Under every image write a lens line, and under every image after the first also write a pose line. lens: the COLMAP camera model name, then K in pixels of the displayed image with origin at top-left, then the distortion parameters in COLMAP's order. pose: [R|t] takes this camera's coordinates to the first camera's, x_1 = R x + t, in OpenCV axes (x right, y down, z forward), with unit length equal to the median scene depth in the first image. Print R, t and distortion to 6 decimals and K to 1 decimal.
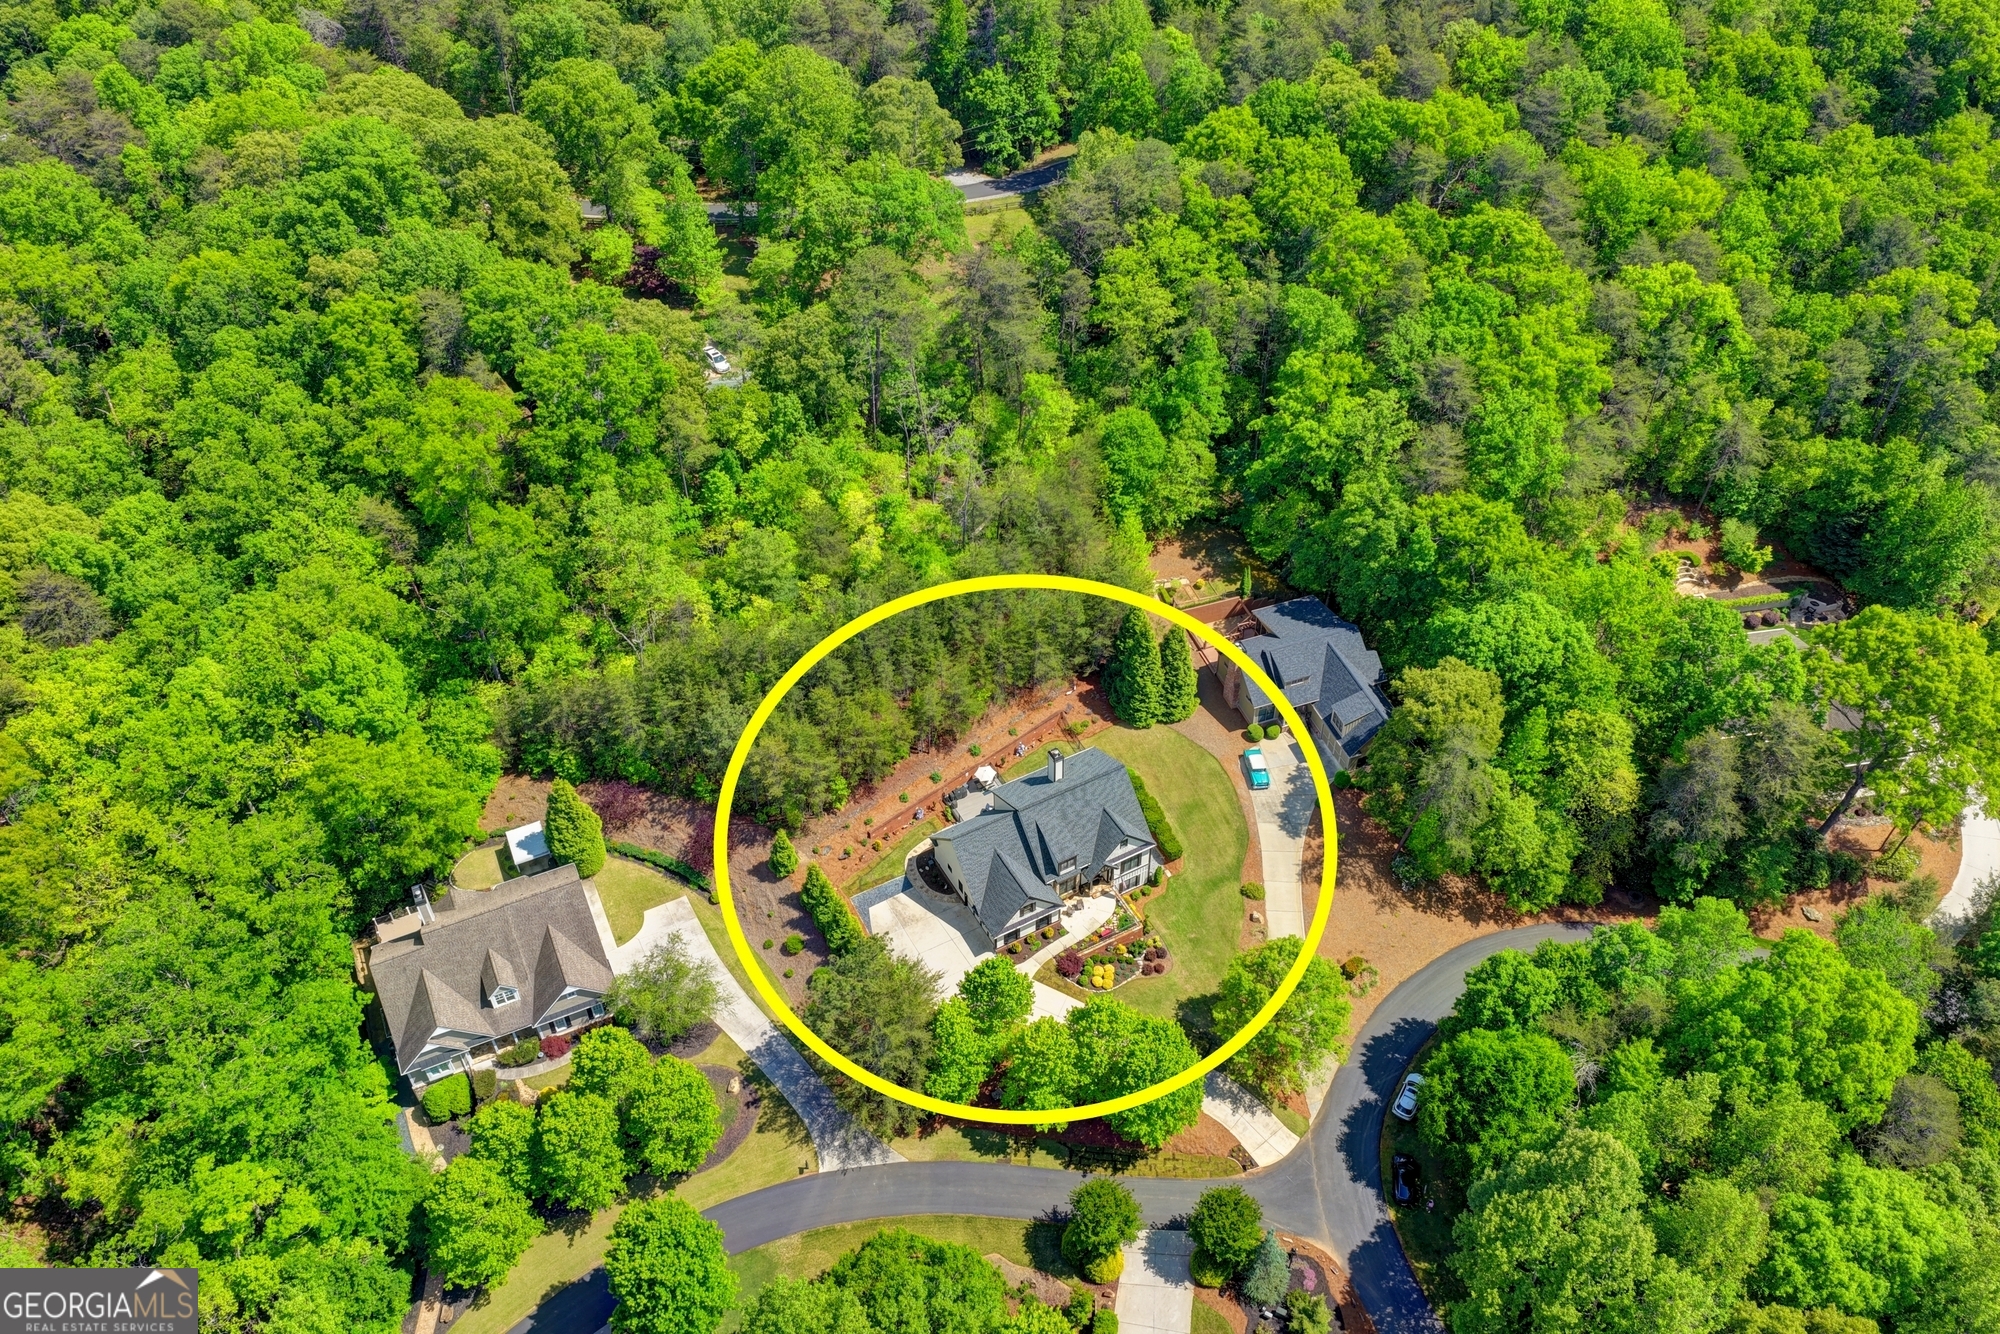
lens RADIAL K [[1663.1, 0, 1005.8], [0, 1663.1, 679.4], [0, 0, 1]] dist [-0.016581, 0.044293]
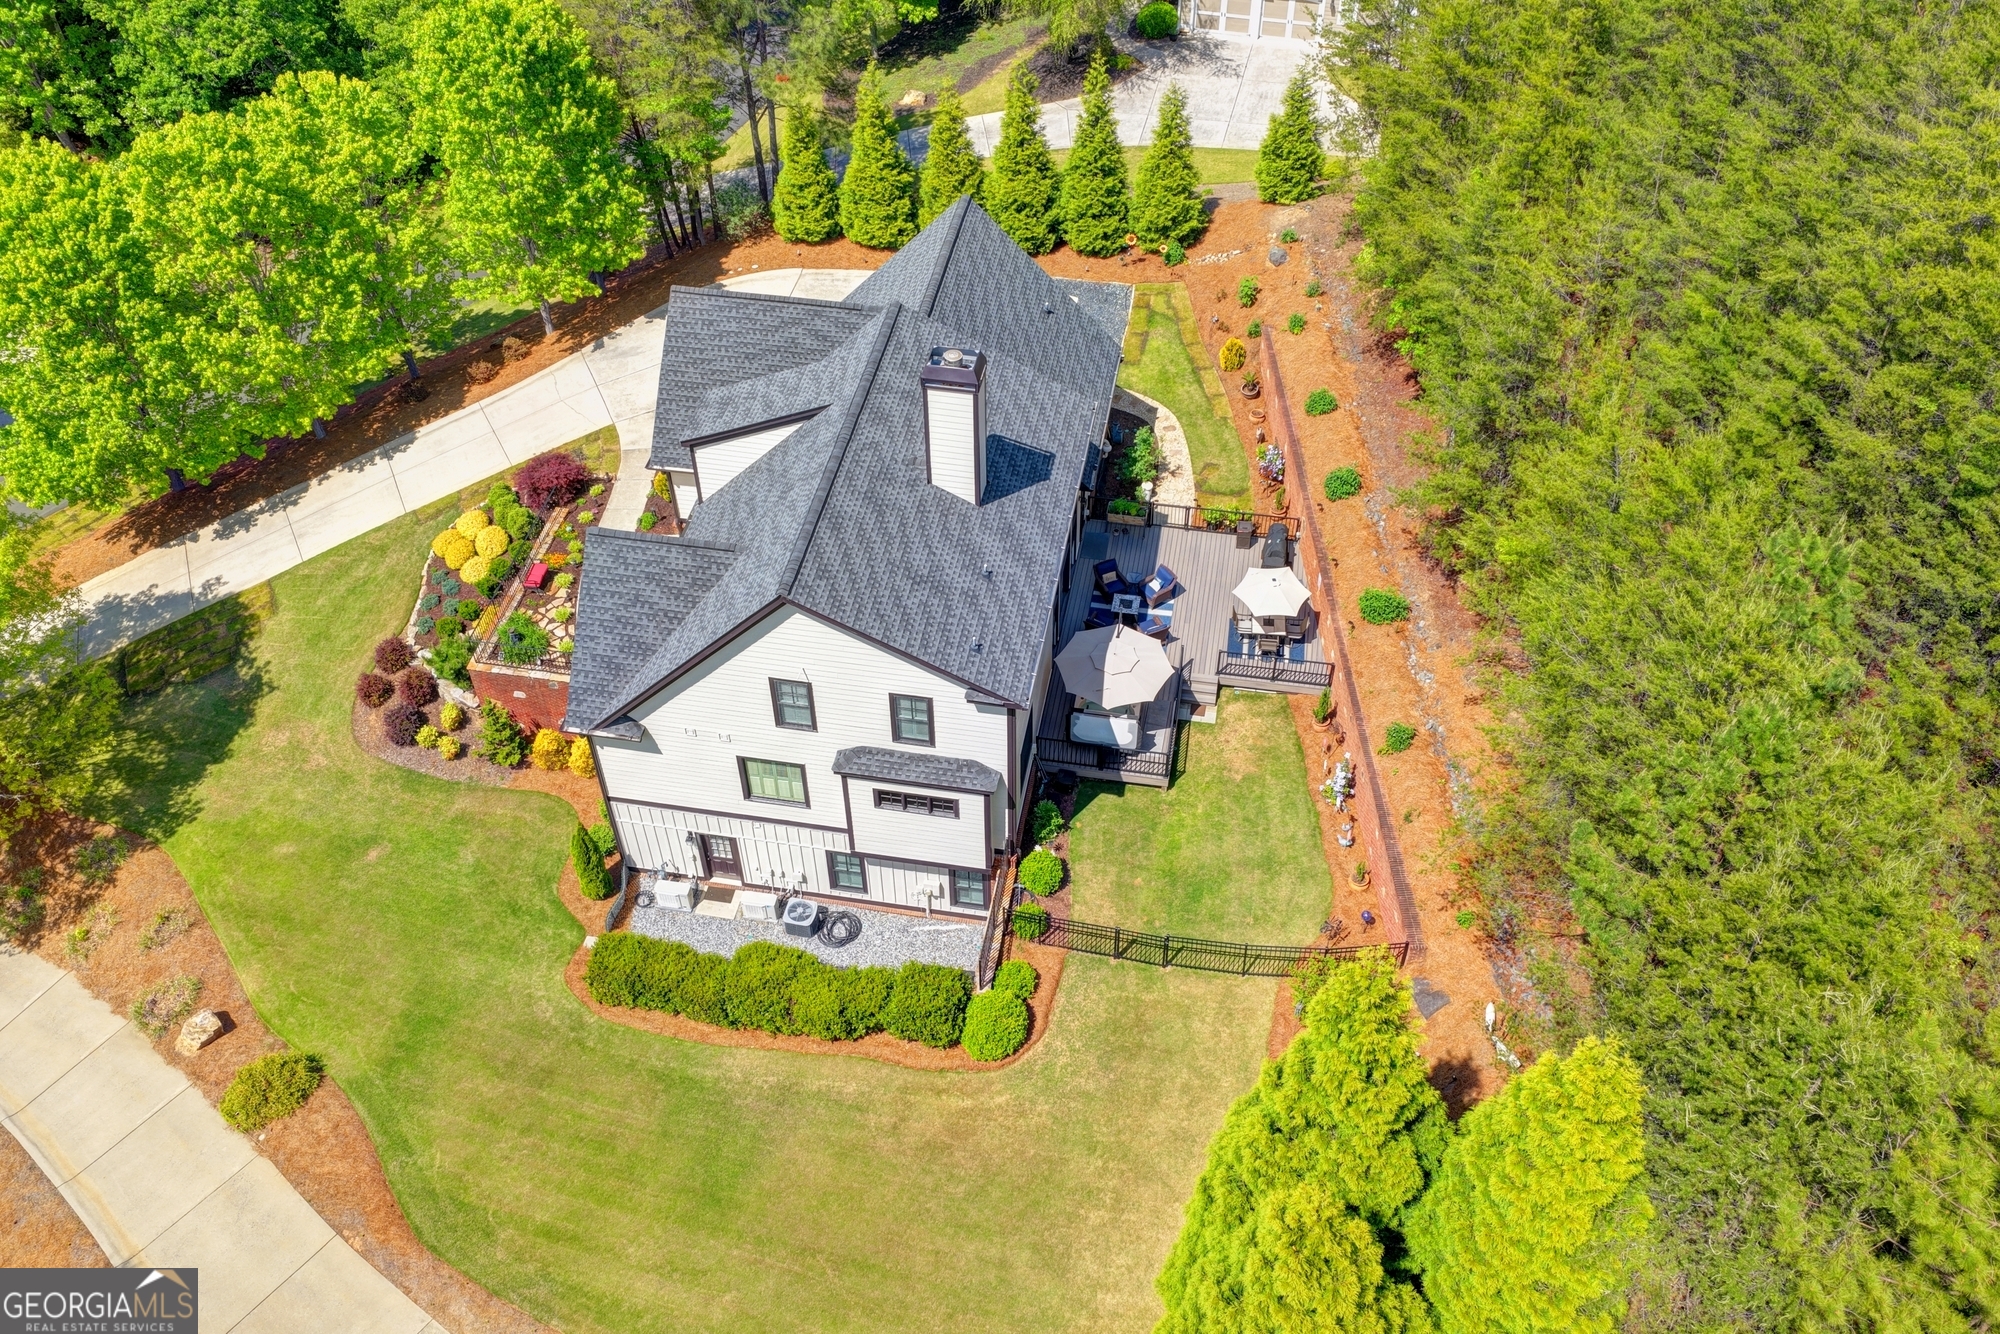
lens RADIAL K [[1663.1, 0, 1005.8], [0, 1663.1, 679.4], [0, 0, 1]] dist [-0.016581, 0.044293]
pose [[-0.628398, 0.568193, -0.531293, 0.178203], [-0.543351, 0.168155, 0.822493, -0.150827], [0.556674, 0.805531, 0.203060, 0.965266]]
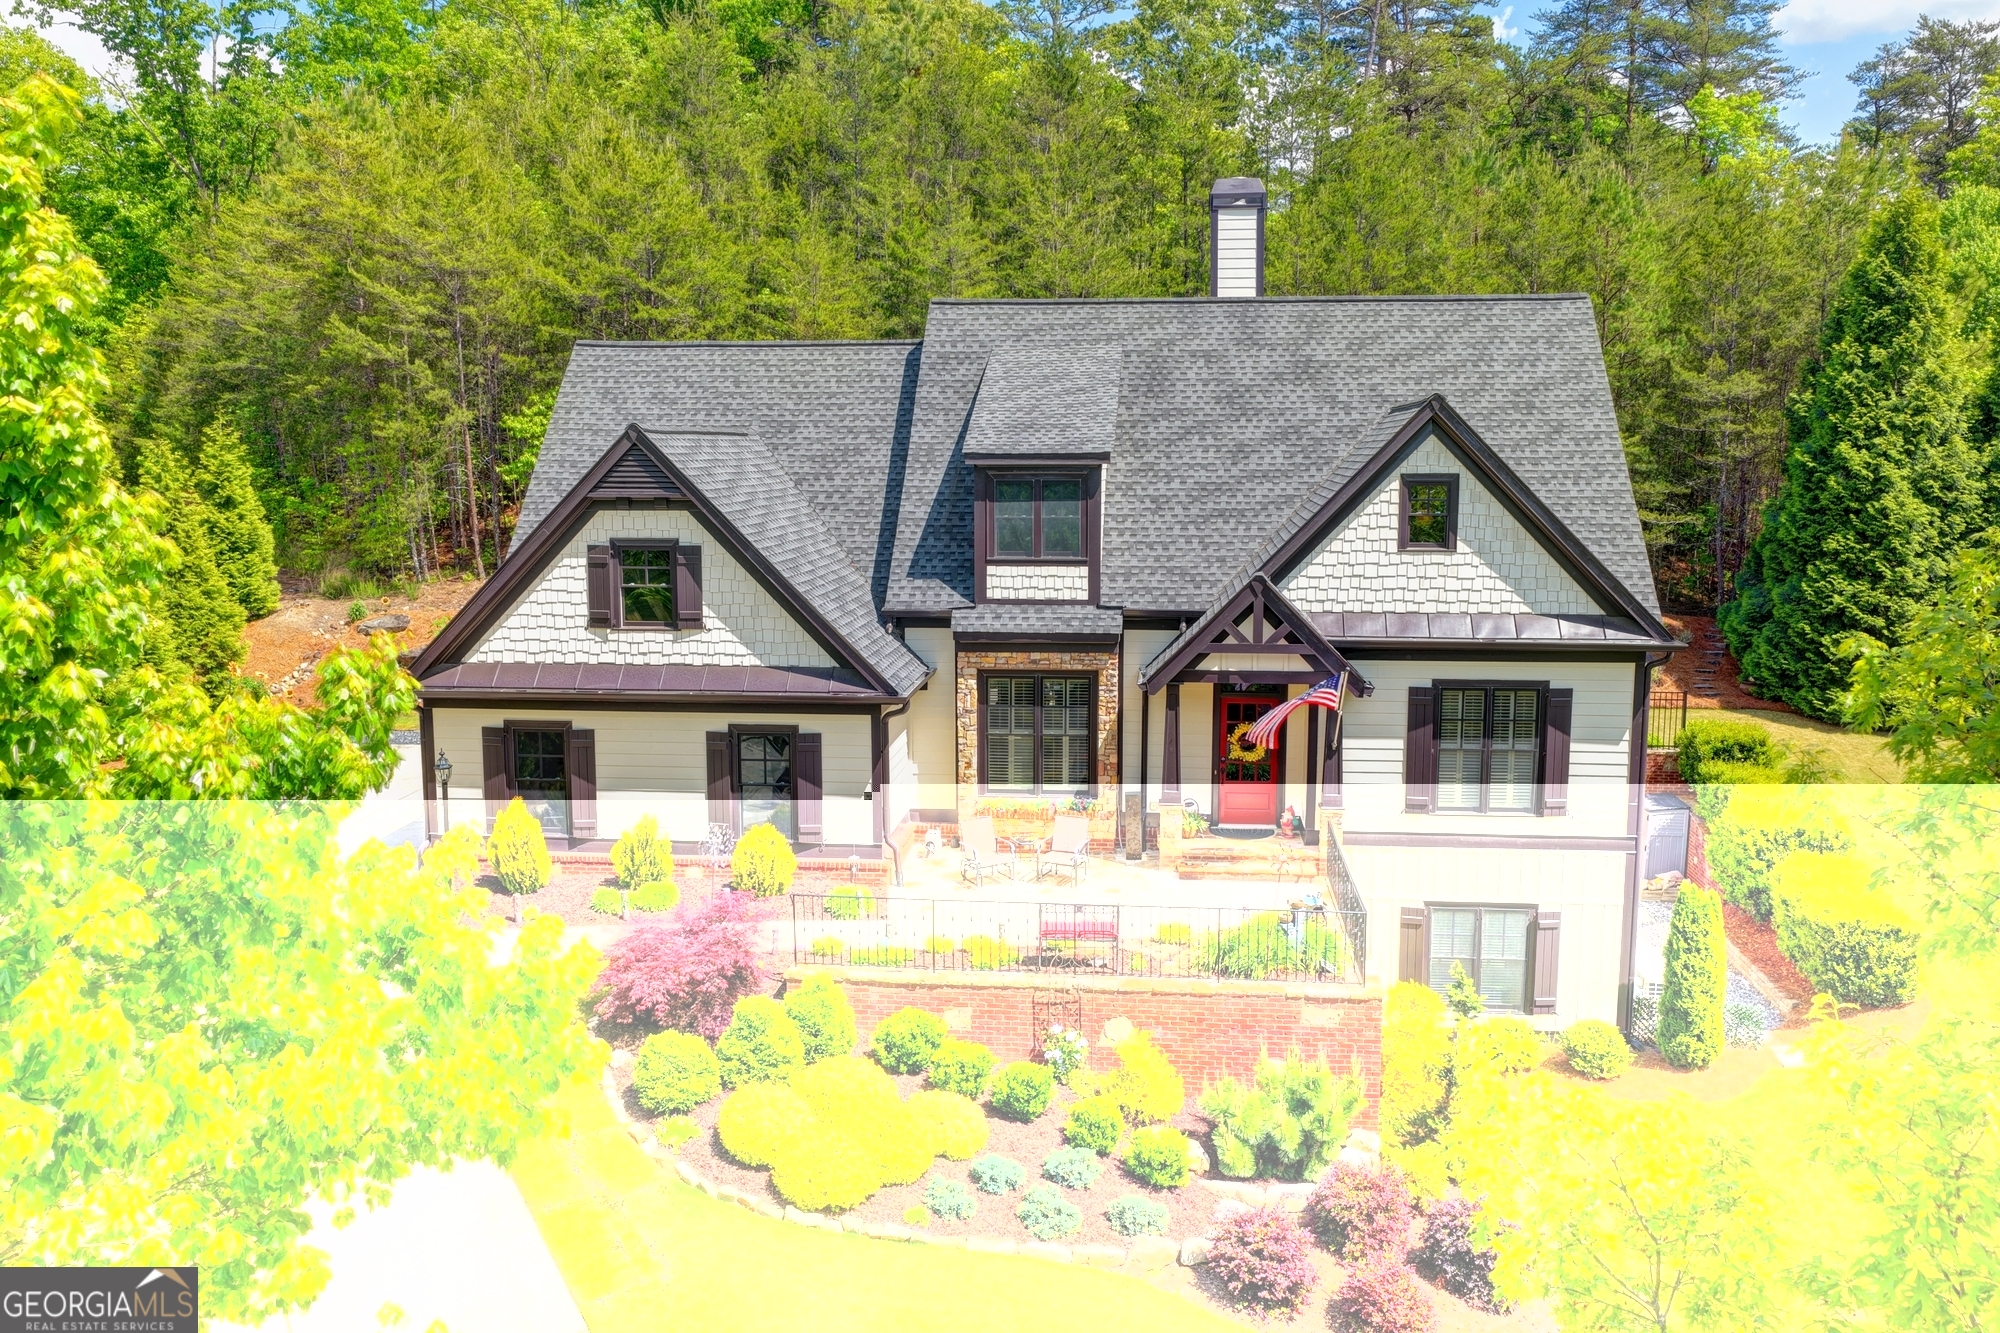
lens RADIAL K [[1657.4, 0, 1008.3], [0, 1657.4, 682.5], [0, 0, 1]] dist [-0.006235, 0.018833]
pose [[0.822659, 0.087397, -0.561778, 0.123318], [-0.406412, 0.781376, -0.473583, 0.194489], [0.397570, 0.617910, 0.678325, 0.863825]]
